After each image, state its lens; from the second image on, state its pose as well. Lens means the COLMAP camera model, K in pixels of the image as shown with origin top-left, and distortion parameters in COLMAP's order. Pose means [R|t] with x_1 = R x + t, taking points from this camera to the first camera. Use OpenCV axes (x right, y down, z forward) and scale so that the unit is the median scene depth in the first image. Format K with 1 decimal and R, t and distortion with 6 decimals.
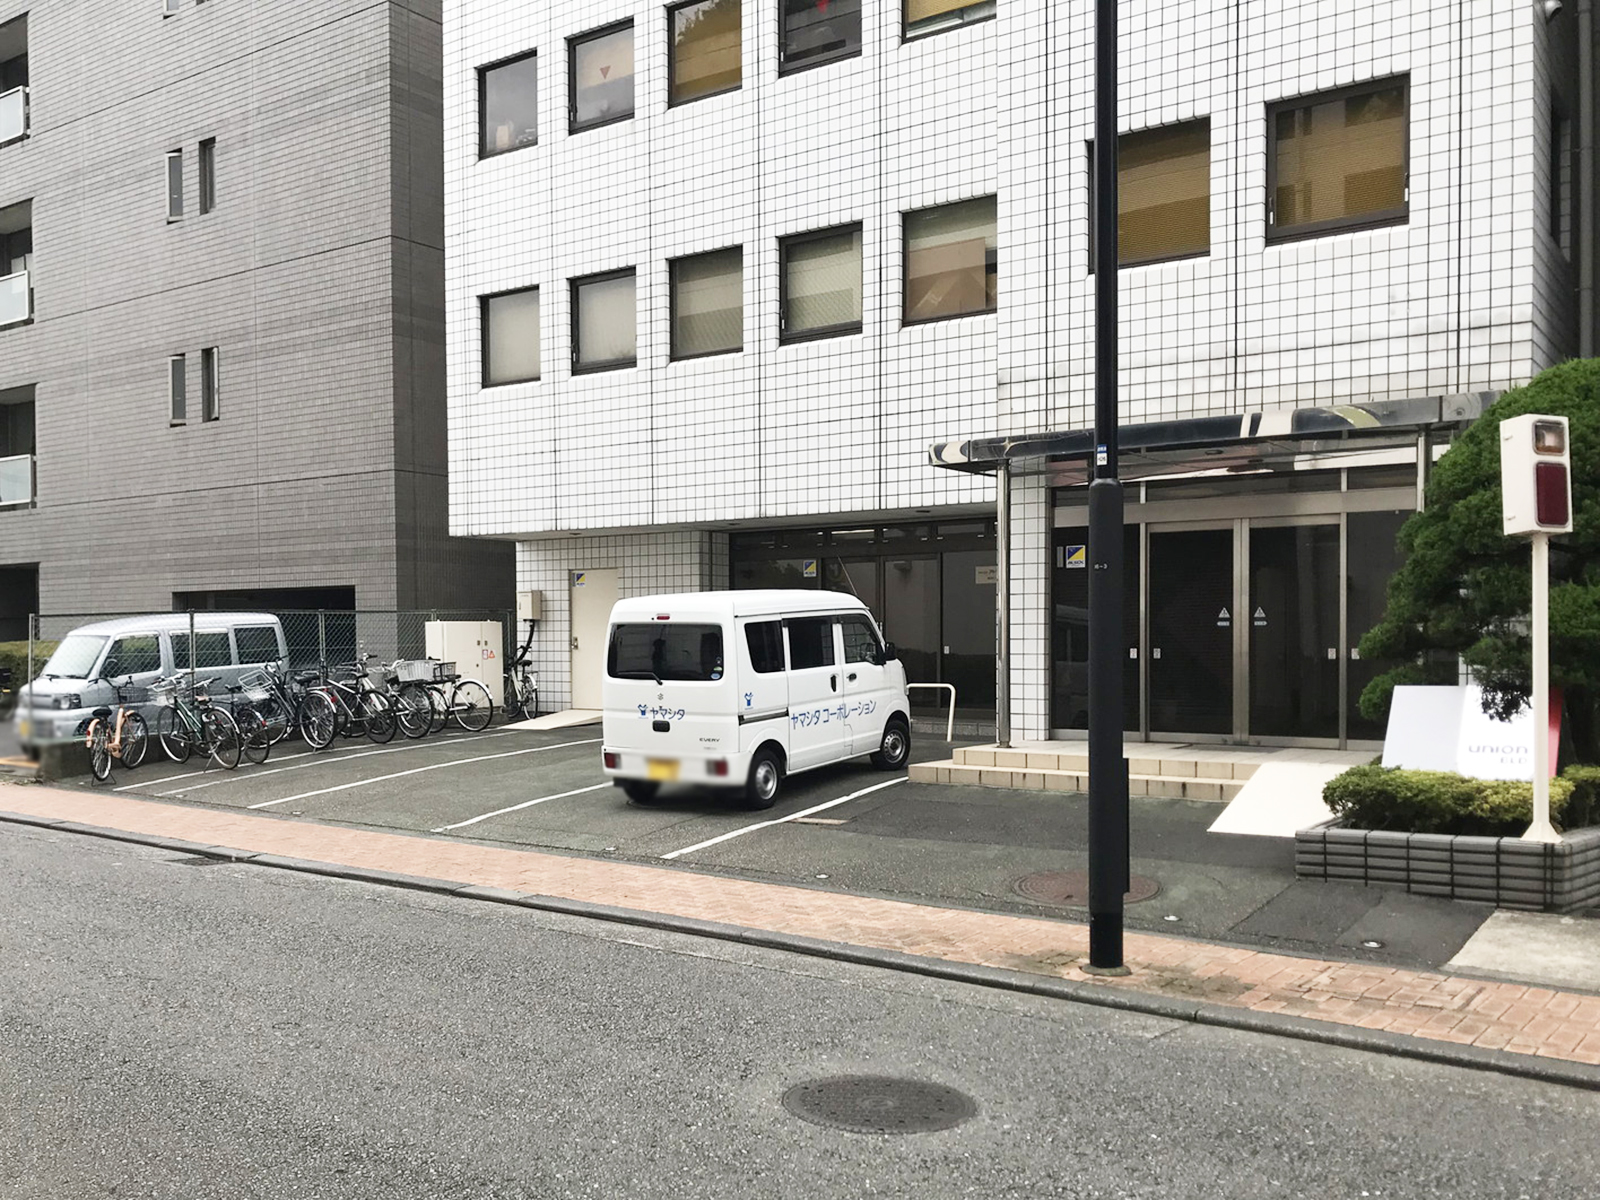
lens RADIAL K [[1545.6, 0, 749.8], [0, 1545.6, 668.8], [0, 0, 1]] dist [-0.002153, -0.000602]
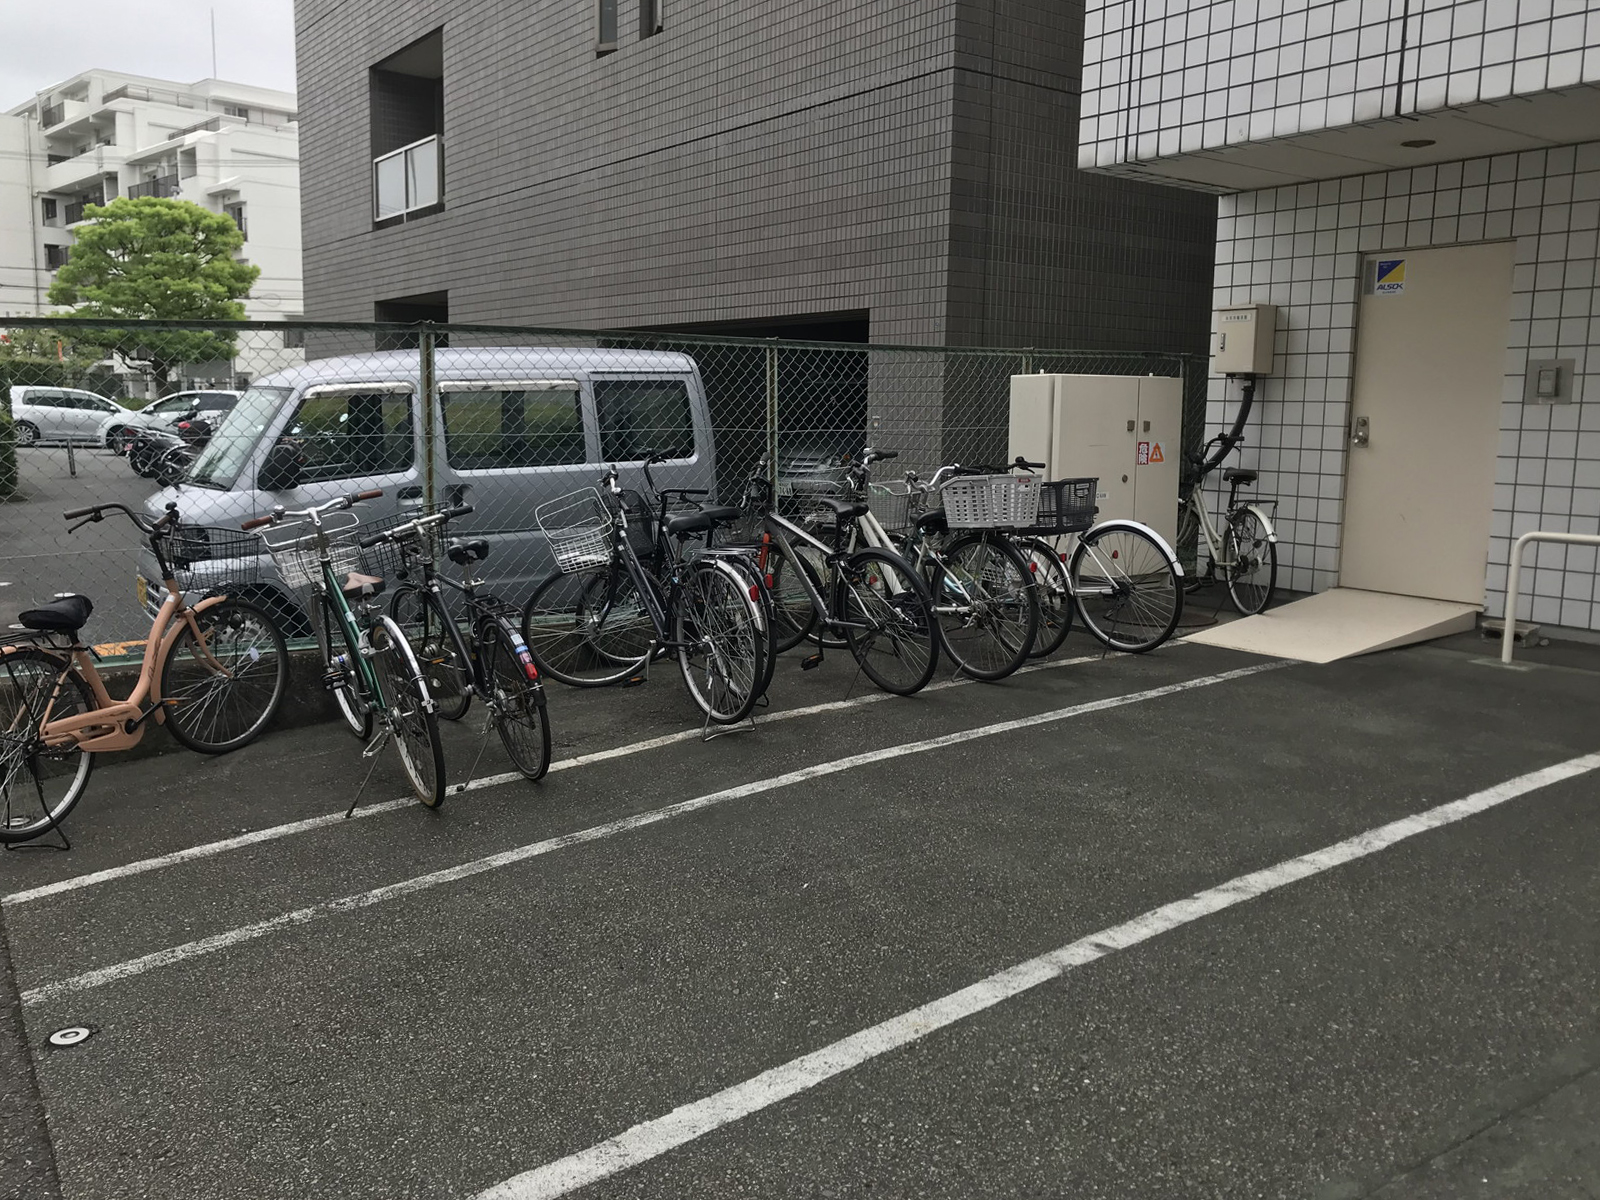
lens RADIAL K [[1545.6, 0, 749.8], [0, 1545.6, 668.8], [0, 0, 1]] dist [-0.002153, -0.000602]
pose [[0.941223, 0.075681, -0.329197, -0.125818], [-0.027509, 0.988514, 0.148603, -0.010780], [0.336663, -0.130813, 0.932495, 0.542546]]
